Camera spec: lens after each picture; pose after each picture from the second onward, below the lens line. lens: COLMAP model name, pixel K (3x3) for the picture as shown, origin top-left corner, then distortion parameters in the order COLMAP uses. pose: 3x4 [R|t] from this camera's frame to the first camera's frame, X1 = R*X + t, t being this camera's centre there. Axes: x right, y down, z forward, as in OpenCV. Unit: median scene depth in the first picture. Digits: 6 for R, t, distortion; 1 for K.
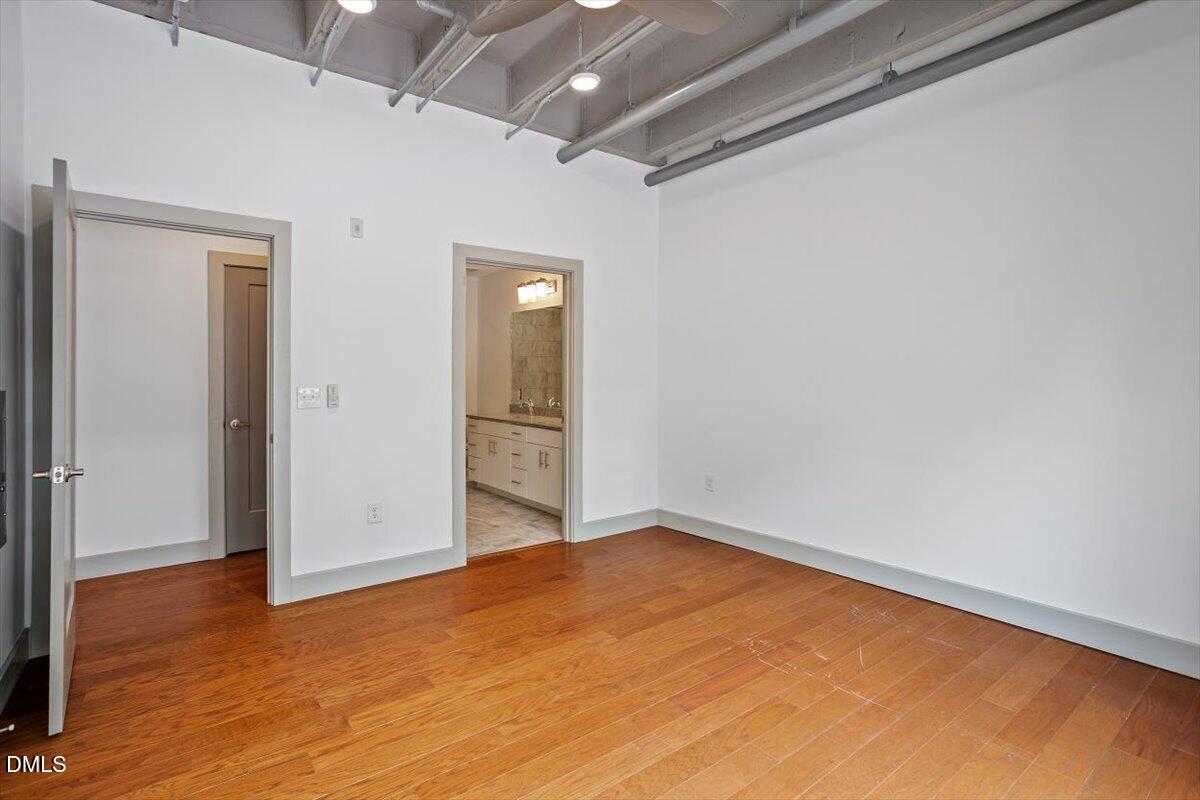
lens RADIAL K [[574.3, 0, 589.7], [0, 574.3, 373.8], [0, 0, 1]] dist [-0.030567, 0.019361]
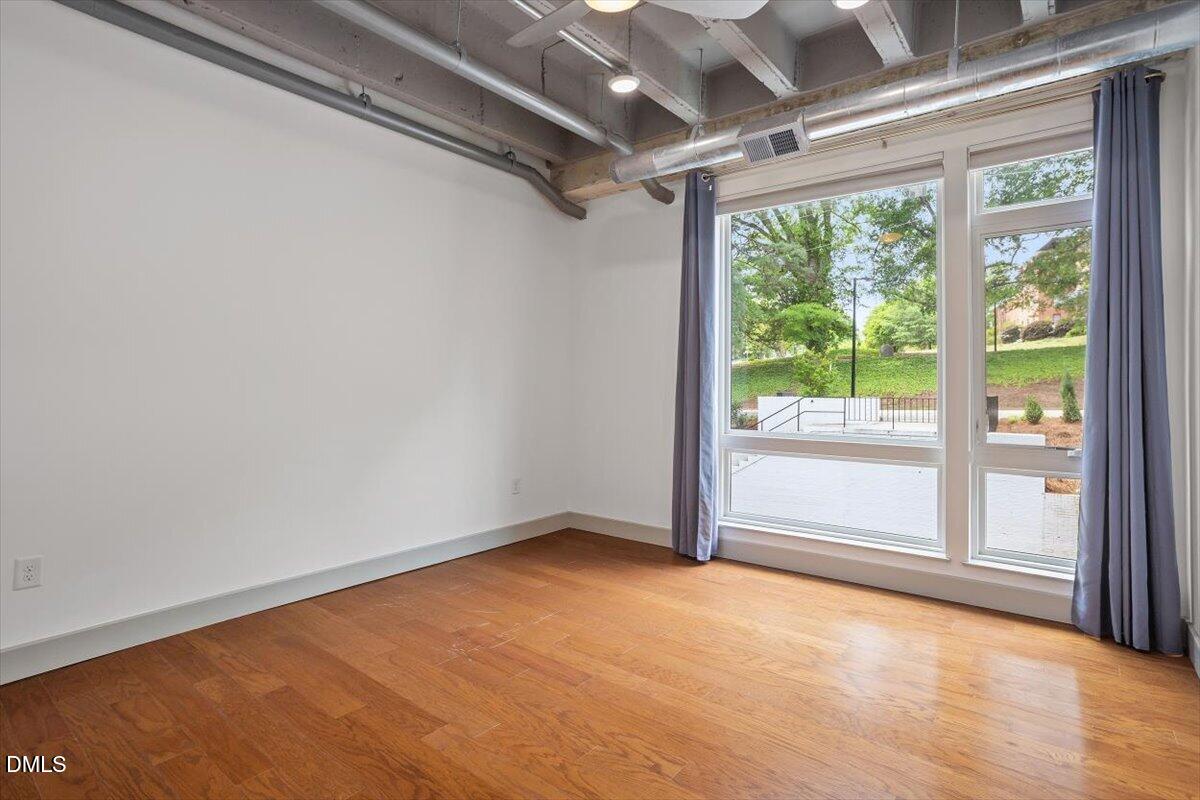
lens RADIAL K [[613.7, 0, 587.9], [0, 613.7, 380.7], [0, 0, 1]] dist [-0.023722, 0.003580]
pose [[-0.235723, 0.003153, 0.971815, -0.748405], [-0.010427, 0.999929, -0.005774, 0.004495], [-0.971764, -0.011494, -0.235673, 0.958460]]
